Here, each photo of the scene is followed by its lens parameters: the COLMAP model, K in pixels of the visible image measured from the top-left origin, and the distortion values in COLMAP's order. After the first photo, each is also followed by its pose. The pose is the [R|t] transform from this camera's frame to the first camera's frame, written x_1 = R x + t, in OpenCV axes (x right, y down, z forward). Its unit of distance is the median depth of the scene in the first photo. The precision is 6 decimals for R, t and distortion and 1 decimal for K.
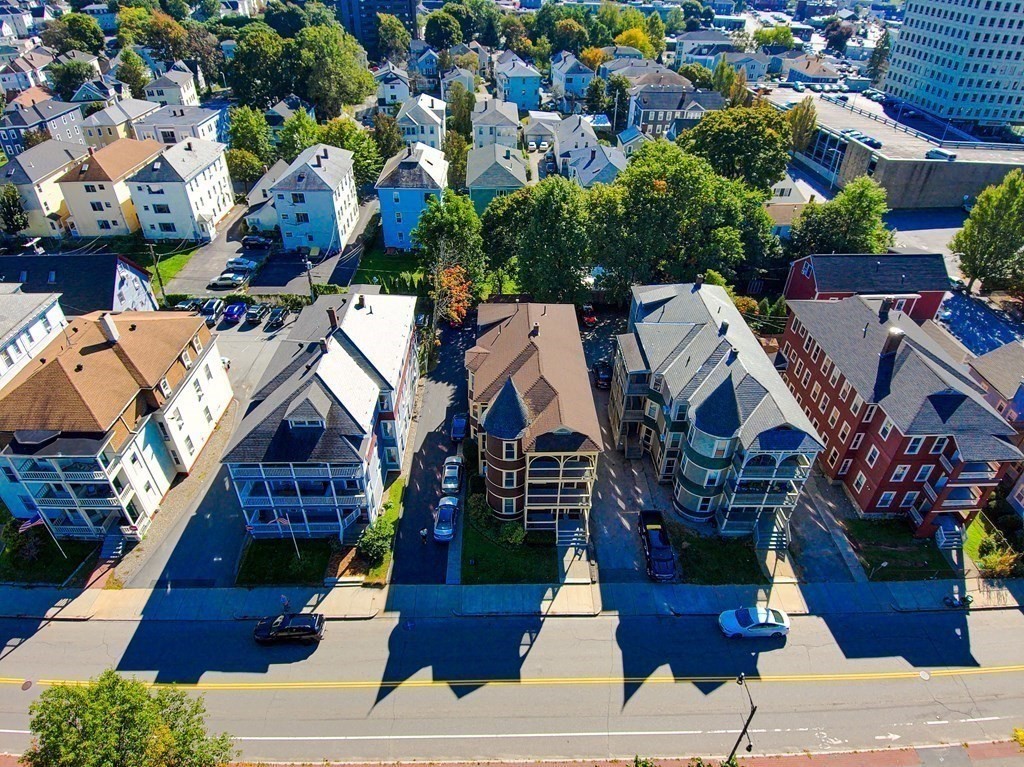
lens RADIAL K [[595.6, 0, 512.0], [0, 595.6, 383.5], [0, 0, 1]] dist [-0.001910, -0.000839]
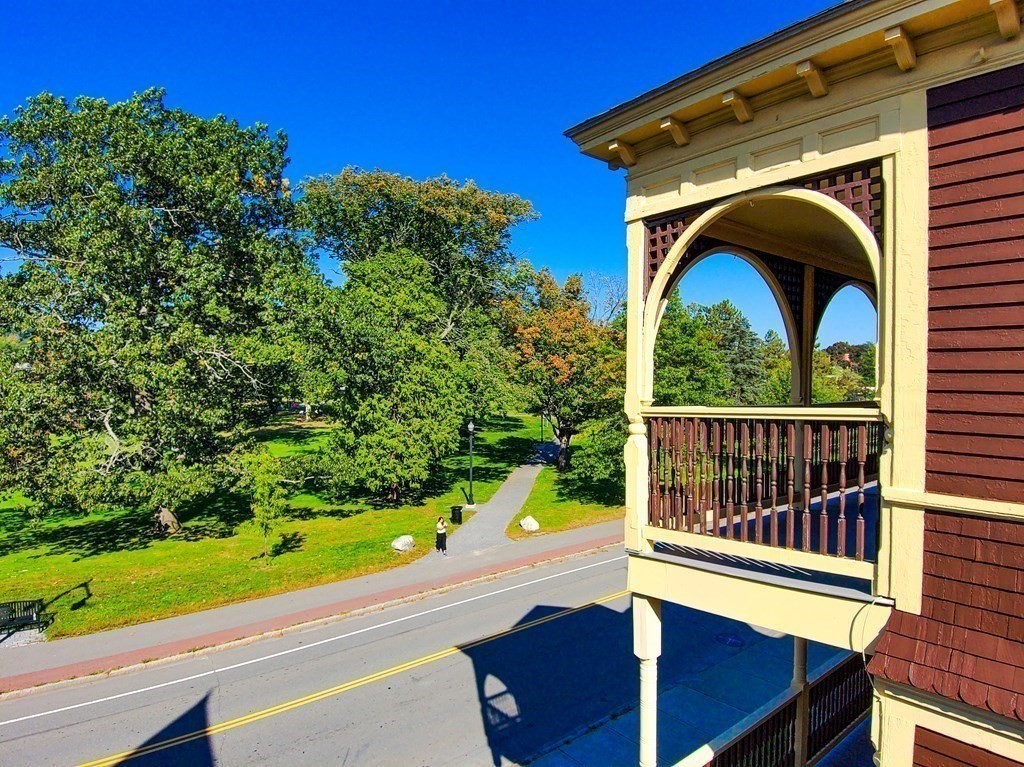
lens RADIAL K [[595.6, 0, 512.0], [0, 595.6, 383.5], [0, 0, 1]] dist [-0.001910, -0.000839]
pose [[-0.794438, -0.010488, -0.607255, 0.219257], [-0.374195, 0.795990, 0.475791, 0.102862], [0.478378, 0.605219, -0.636290, 1.033120]]
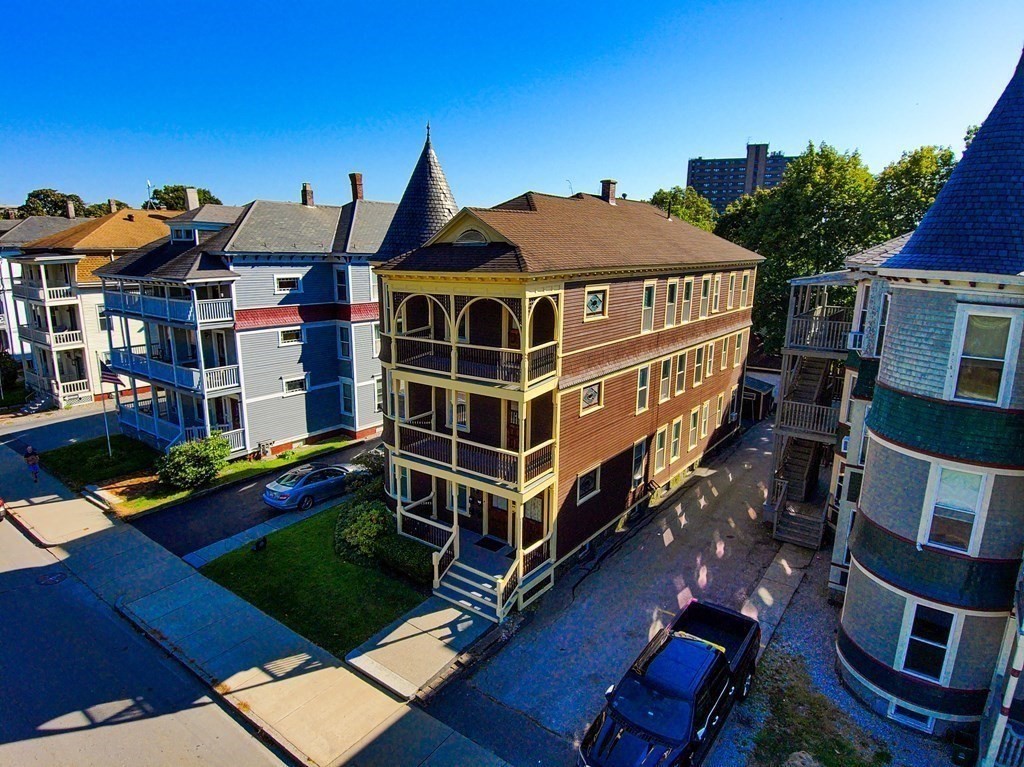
lens RADIAL K [[614.0, 0, 521.7], [0, 614.0, 383.3], [0, 0, 1]] dist [0.000042, -0.038221]
pose [[0.790694, 0.125564, -0.599197, 0.355651], [-0.360188, 0.886836, -0.289460, 0.262959], [0.495044, 0.444697, 0.746442, 0.729227]]
